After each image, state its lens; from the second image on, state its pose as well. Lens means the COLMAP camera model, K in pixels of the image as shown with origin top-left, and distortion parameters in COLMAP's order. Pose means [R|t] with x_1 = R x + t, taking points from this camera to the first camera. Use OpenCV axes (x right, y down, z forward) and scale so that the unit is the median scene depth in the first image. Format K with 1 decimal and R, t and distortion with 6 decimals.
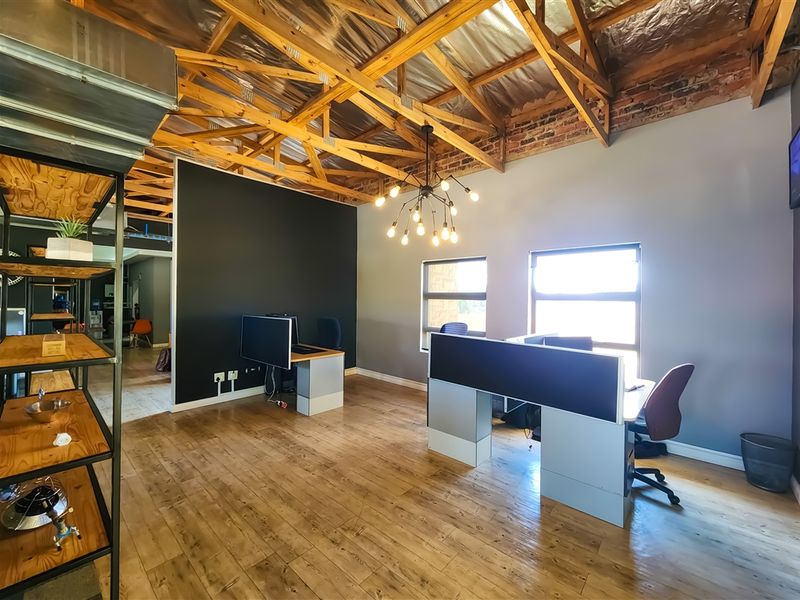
lens RADIAL K [[326.9, 0, 400.0], [0, 326.9, 300.0], [0, 0, 1]] dist [0.011607, 0.000231]
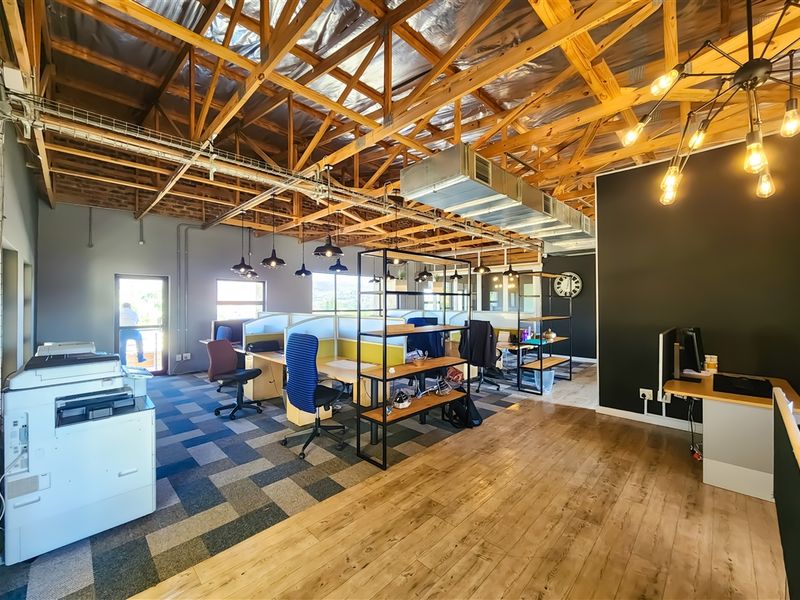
lens RADIAL K [[326.9, 0, 400.0], [0, 326.9, 300.0], [0, 0, 1]] dist [0.011607, 0.000231]
pose [[-0.042108, -0.022286, -0.998864, 0.495289], [0.001134, 0.999749, -0.022353, -0.002633], [0.999112, -0.002074, -0.042073, 0.476143]]
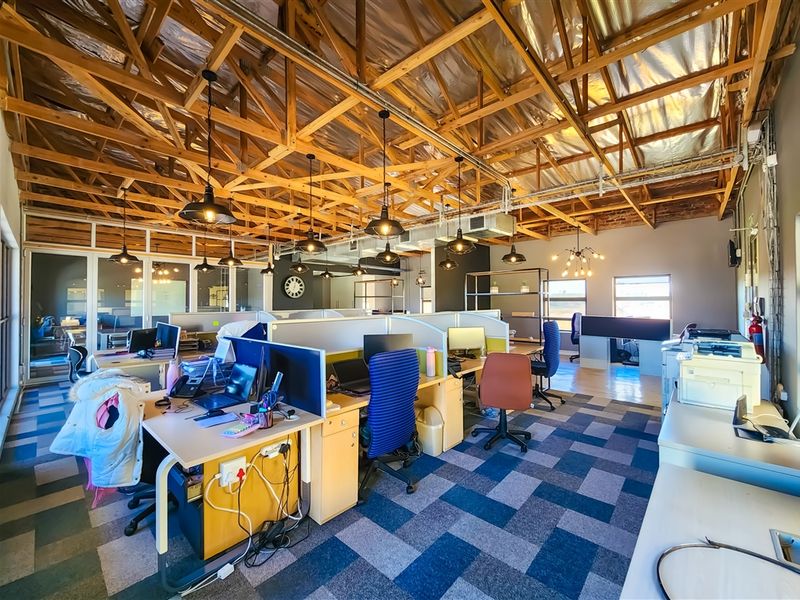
lens RADIAL K [[326.9, 0, 400.0], [0, 326.9, 300.0], [0, 0, 1]] dist [0.011607, 0.000231]
pose [[0.999819, -0.018907, -0.002260, -1.009228], [0.018887, 0.999786, -0.008388, -0.013411], [0.002418, 0.008344, 0.999962, -1.125249]]
